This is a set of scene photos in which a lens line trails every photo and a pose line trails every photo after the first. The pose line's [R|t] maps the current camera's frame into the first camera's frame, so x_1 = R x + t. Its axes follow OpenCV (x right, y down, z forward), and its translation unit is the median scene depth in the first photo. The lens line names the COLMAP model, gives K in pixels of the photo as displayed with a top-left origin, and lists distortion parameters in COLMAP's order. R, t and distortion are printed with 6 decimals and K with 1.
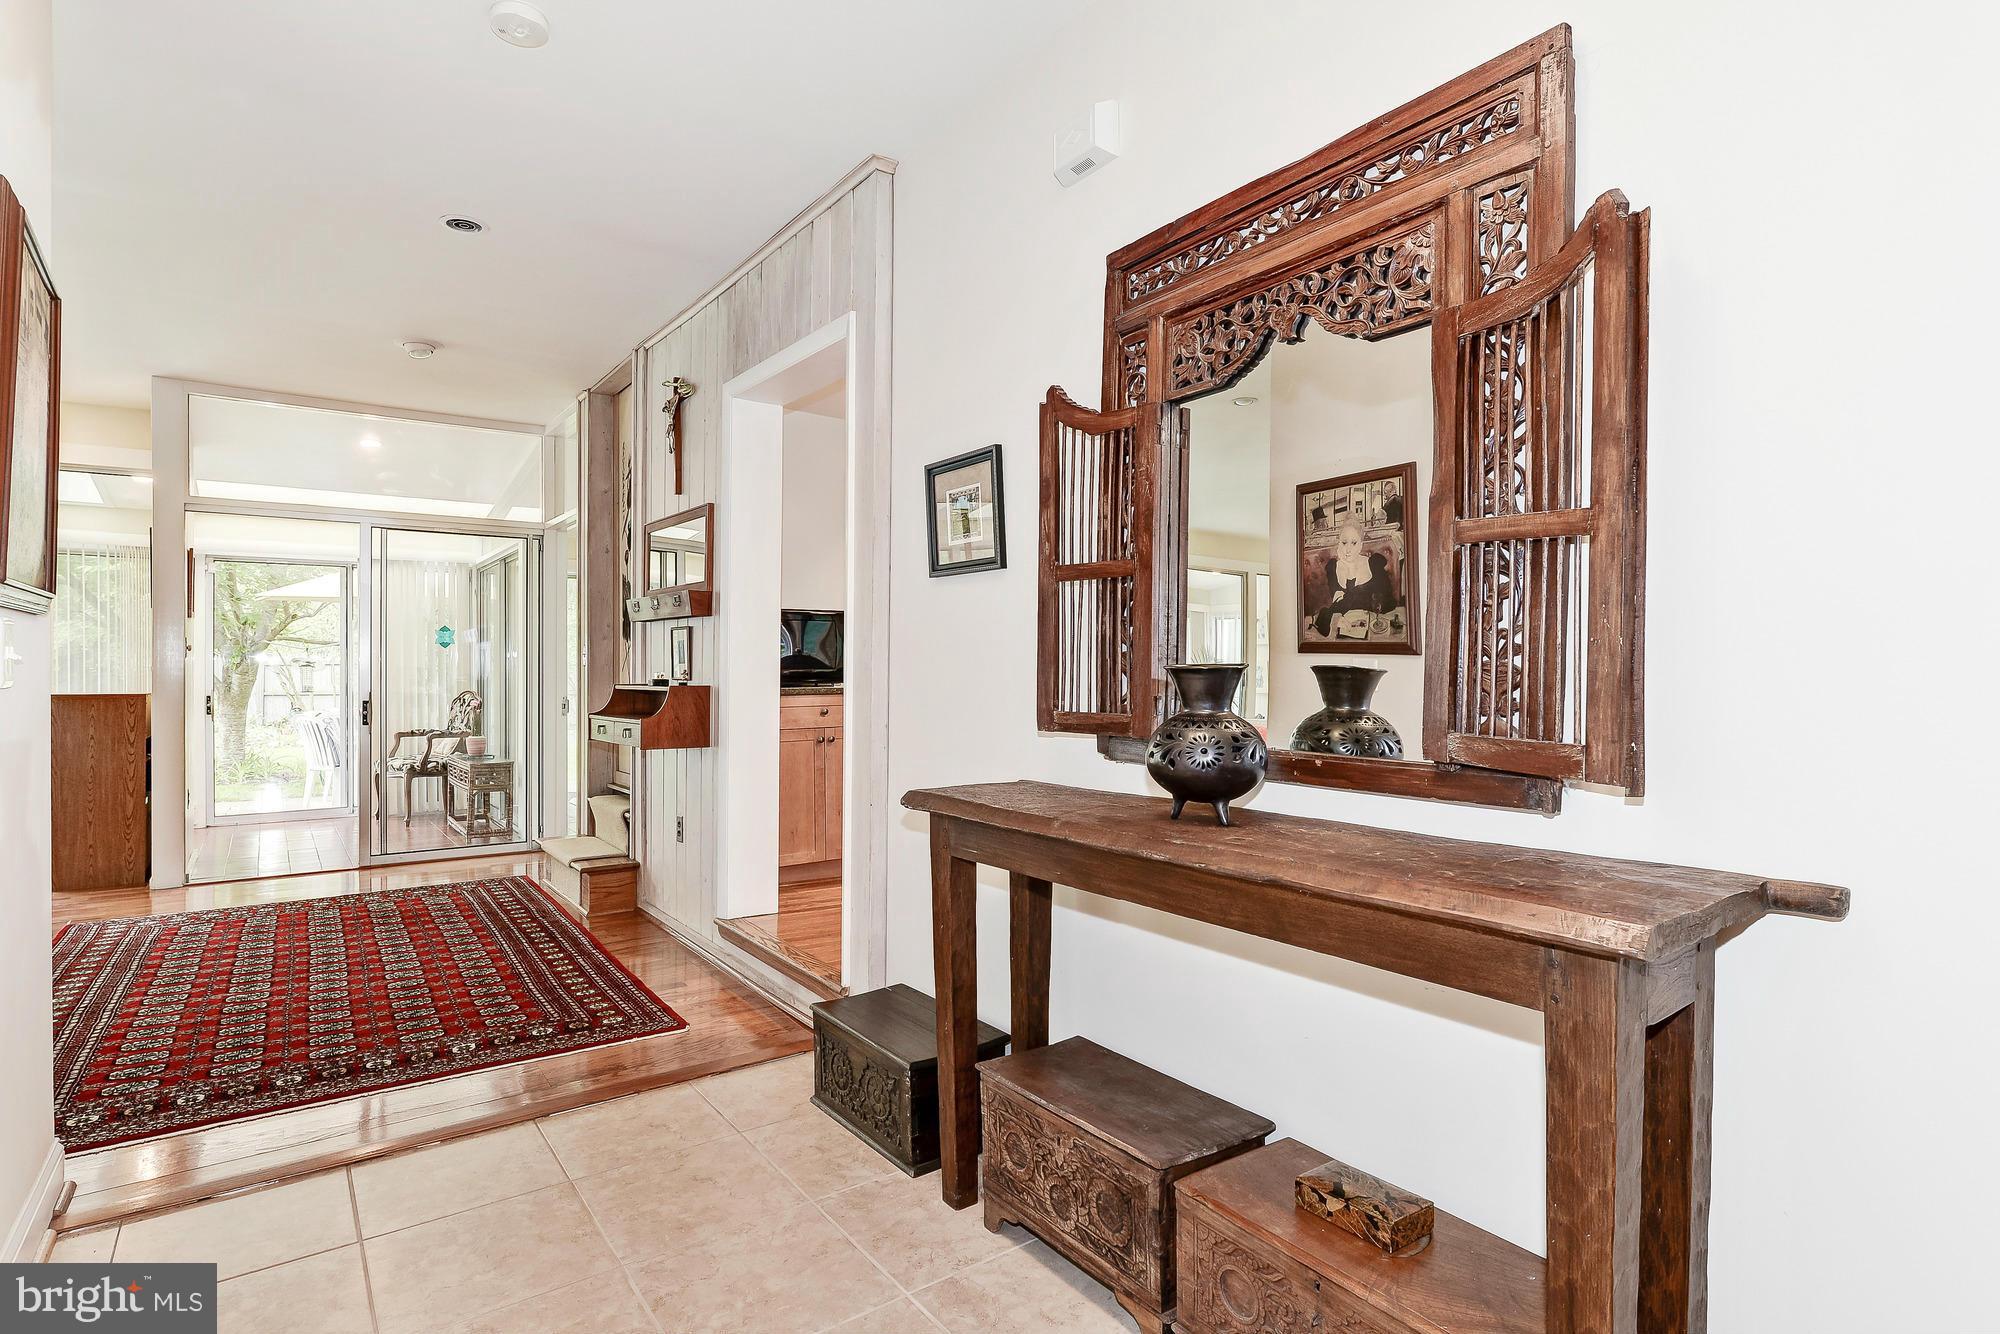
lens RADIAL K [[1019.4, 0, 1006.3], [0, 1019.4, 668.9], [0, 0, 1]] dist [0.003208, -0.001266]
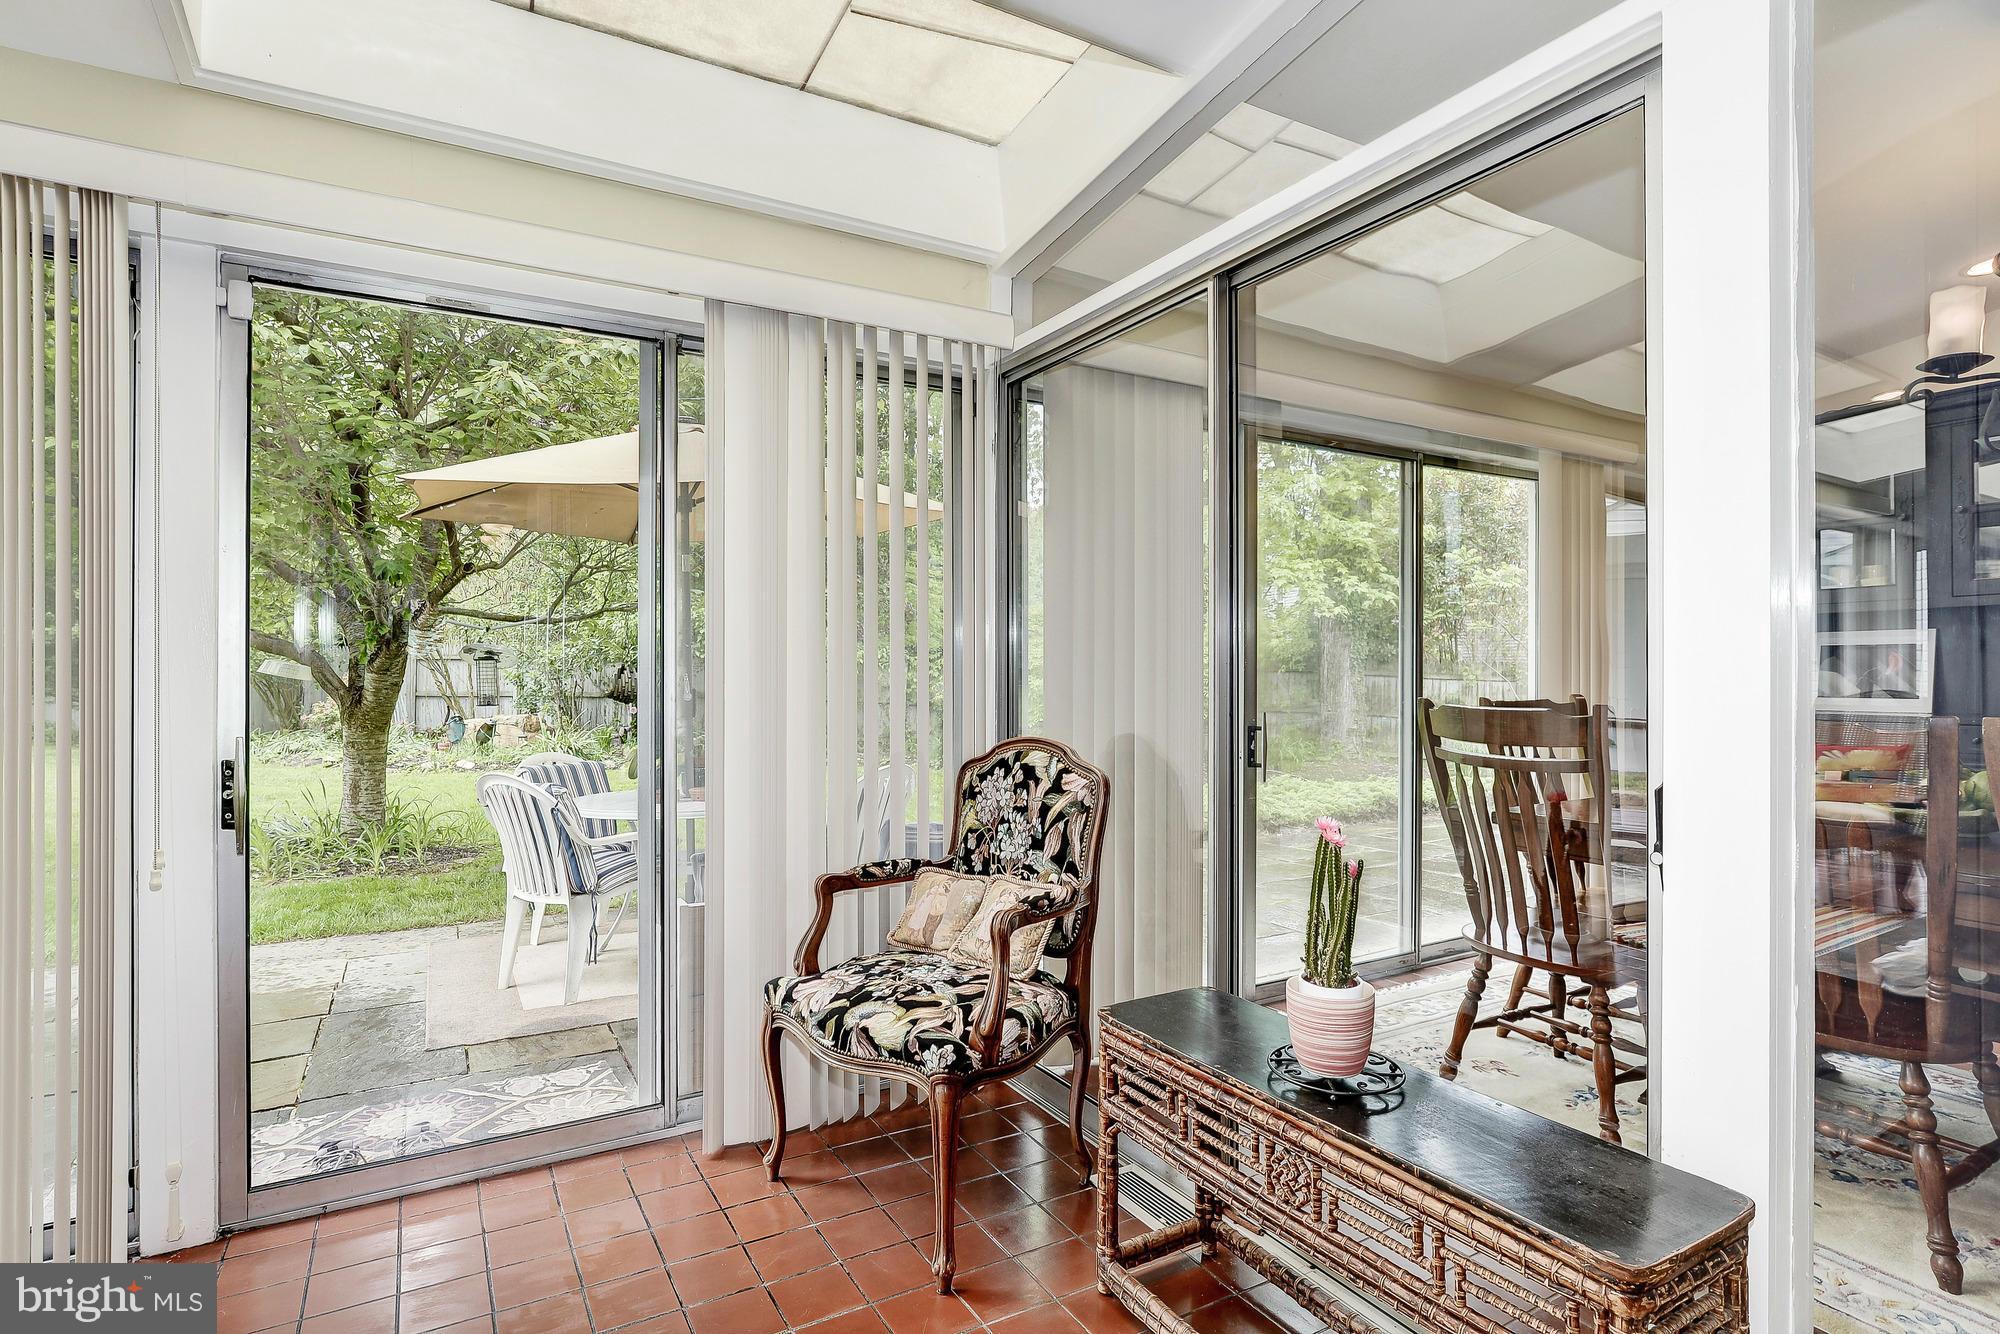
lens RADIAL K [[1019.4, 0, 1002.7], [0, 1019.4, 667.4], [0, 0, 1]] dist [0.003208, -0.001266]
pose [[0.994312, 0.004865, -0.106396, -0.344625], [-0.004629, 0.999986, 0.002472, -0.000845], [0.106407, -0.001965, 0.994321, 0.473689]]
